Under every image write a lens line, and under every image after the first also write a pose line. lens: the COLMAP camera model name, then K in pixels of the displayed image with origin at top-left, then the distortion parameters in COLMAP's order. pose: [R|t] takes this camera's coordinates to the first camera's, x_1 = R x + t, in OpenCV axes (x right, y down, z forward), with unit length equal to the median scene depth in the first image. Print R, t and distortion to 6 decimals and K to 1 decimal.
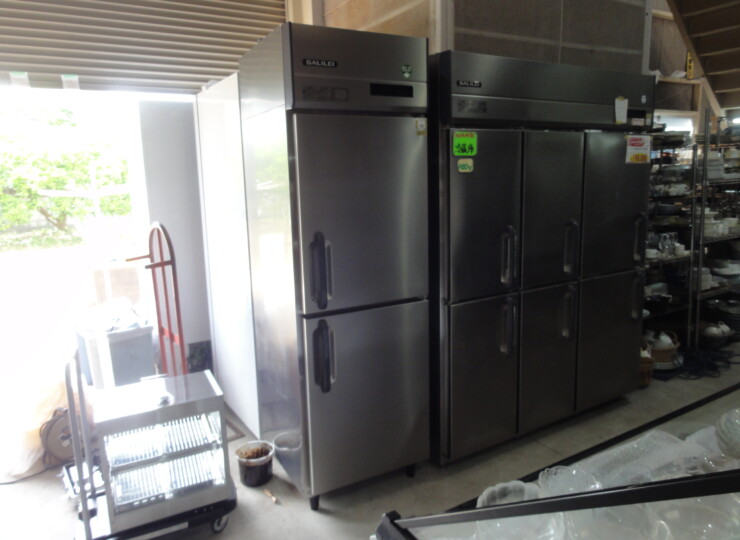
lens RADIAL K [[524.4, 0, 367.1], [0, 524.4, 271.5], [0, 0, 1]] dist [-0.006765, -0.005442]
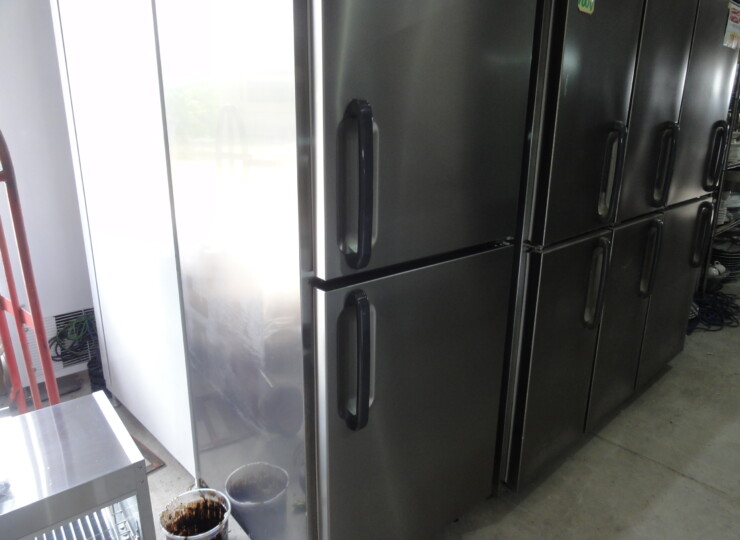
lens RADIAL K [[524.4, 0, 373.6], [0, 524.4, 268.5], [0, 0, 1]] dist [-0.006765, -0.005442]
pose [[0.975574, -0.021473, 0.218621, -0.139587], [-0.003941, 0.993340, 0.115155, 0.013838], [-0.219637, -0.113204, 0.968991, 0.425380]]
